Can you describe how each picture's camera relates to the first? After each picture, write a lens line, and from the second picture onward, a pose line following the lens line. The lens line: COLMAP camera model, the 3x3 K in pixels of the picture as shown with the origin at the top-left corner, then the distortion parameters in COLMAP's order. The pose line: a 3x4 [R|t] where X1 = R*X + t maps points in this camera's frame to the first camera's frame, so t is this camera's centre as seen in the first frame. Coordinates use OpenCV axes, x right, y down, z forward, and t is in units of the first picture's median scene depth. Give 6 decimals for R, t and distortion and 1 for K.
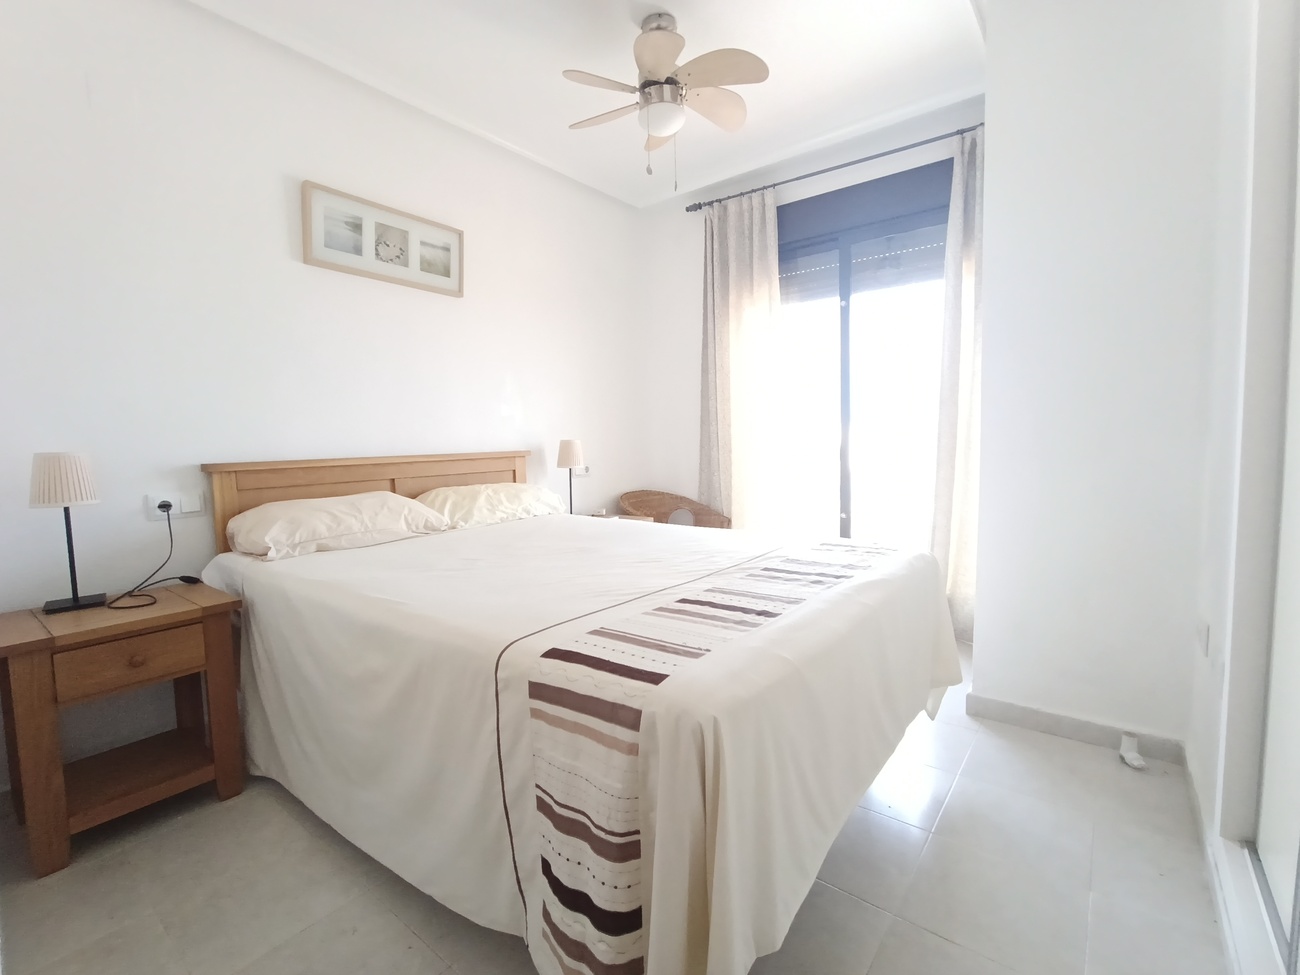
lens RADIAL K [[590.5, 0, 643.9], [0, 590.5, 486.9], [0, 0, 1]] dist [-0.026358, 0.014952]
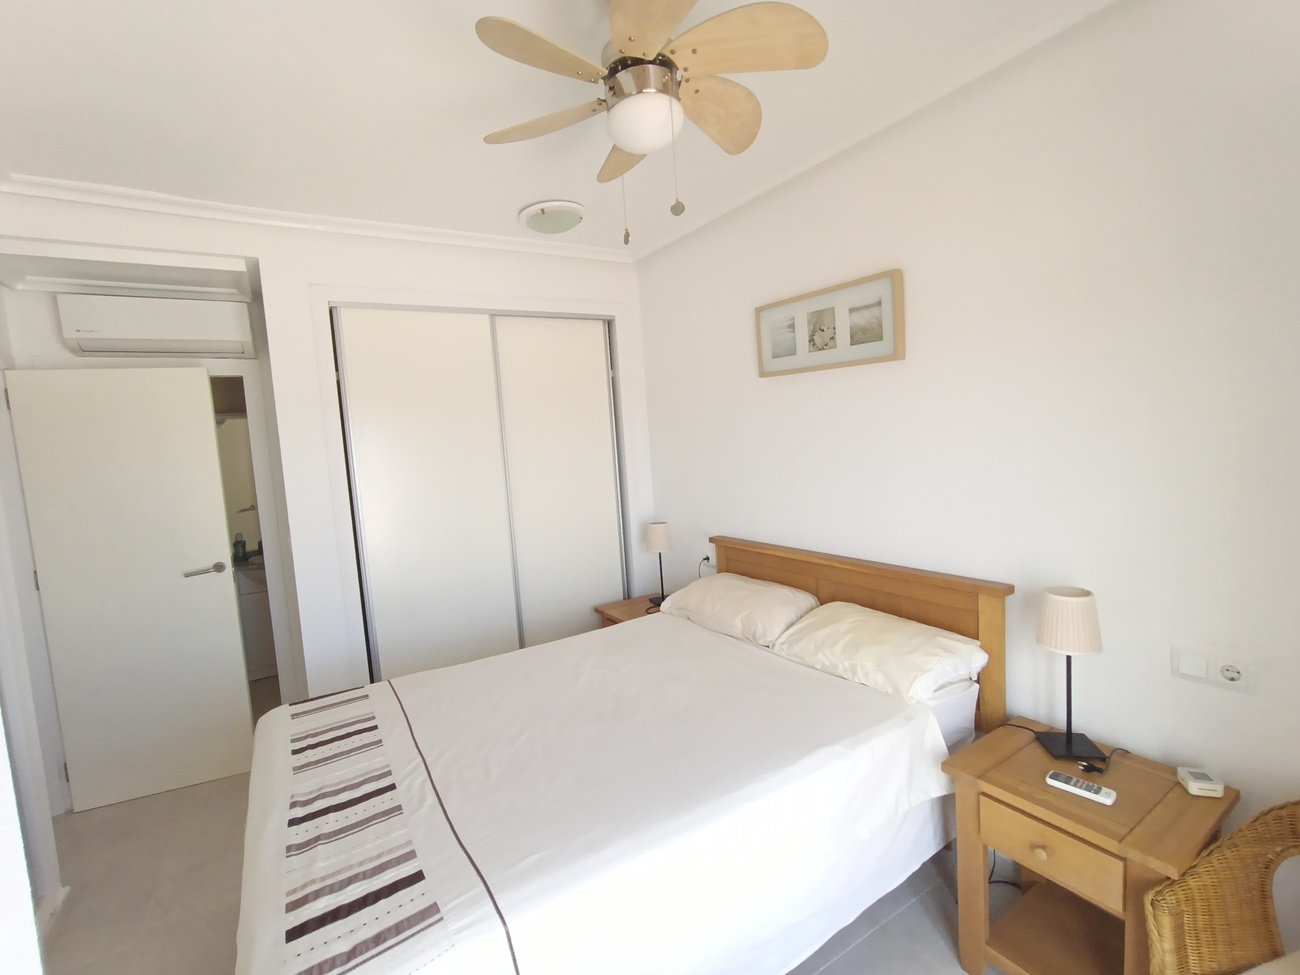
lens RADIAL K [[595.0, 0, 642.7], [0, 595.0, 484.8], [0, 0, 1]] dist [-0.033853, 0.022688]
pose [[-0.338060, 0.120657, -0.933358, 0.539330], [-0.012021, 0.991113, 0.132477, -0.282155], [0.941048, 0.056005, -0.333605, 1.025416]]
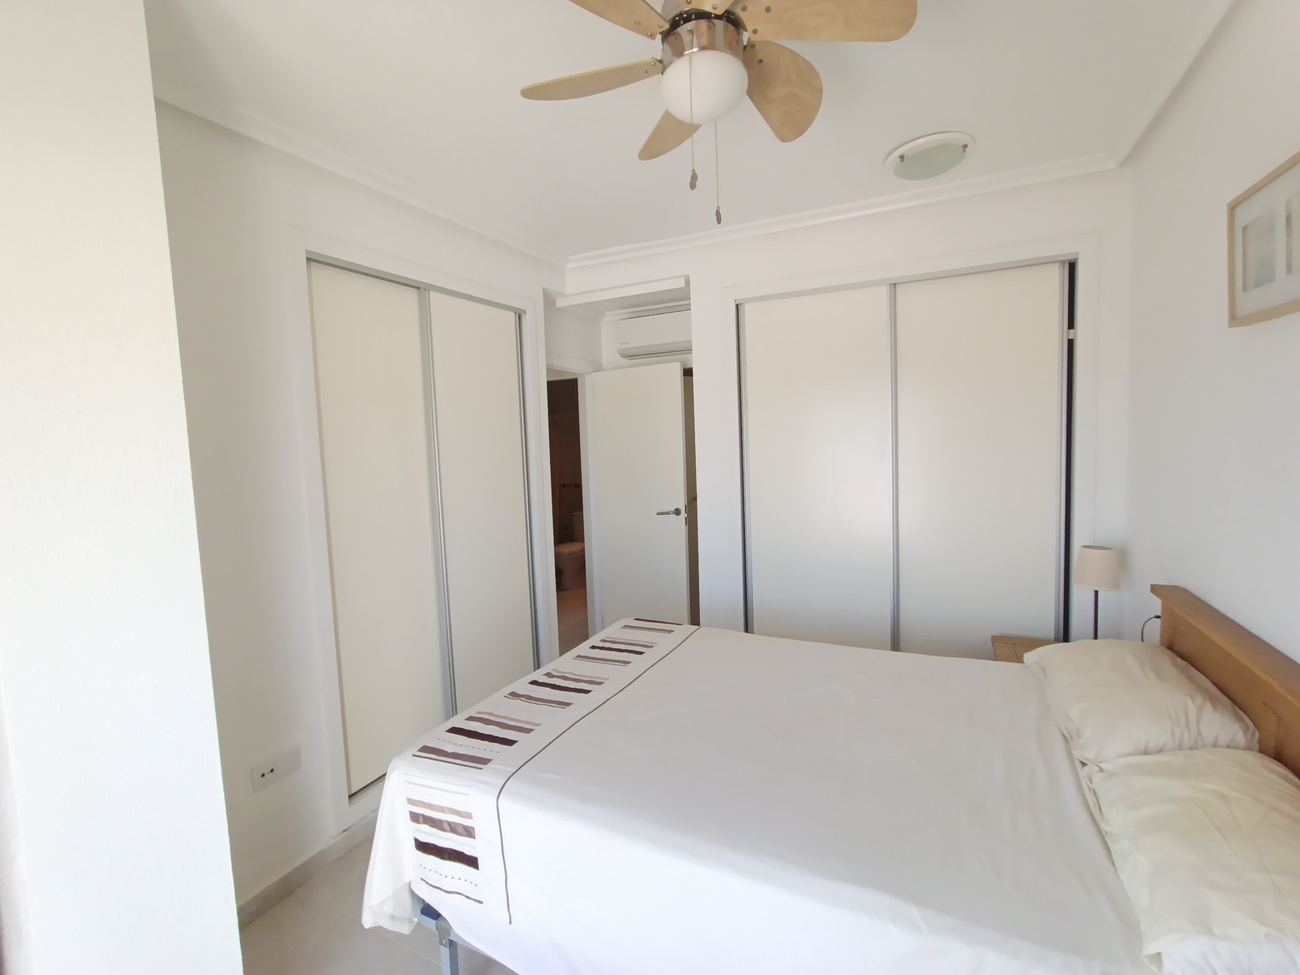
lens RADIAL K [[595.0, 0, 642.7], [0, 595.0, 484.8], [0, 0, 1]] dist [-0.033853, 0.022688]
pose [[-0.977458, 0.068813, -0.199600, 0.185764], [0.034366, 0.984642, 0.171168, -0.298792], [0.208313, 0.160451, -0.964812, 1.323728]]
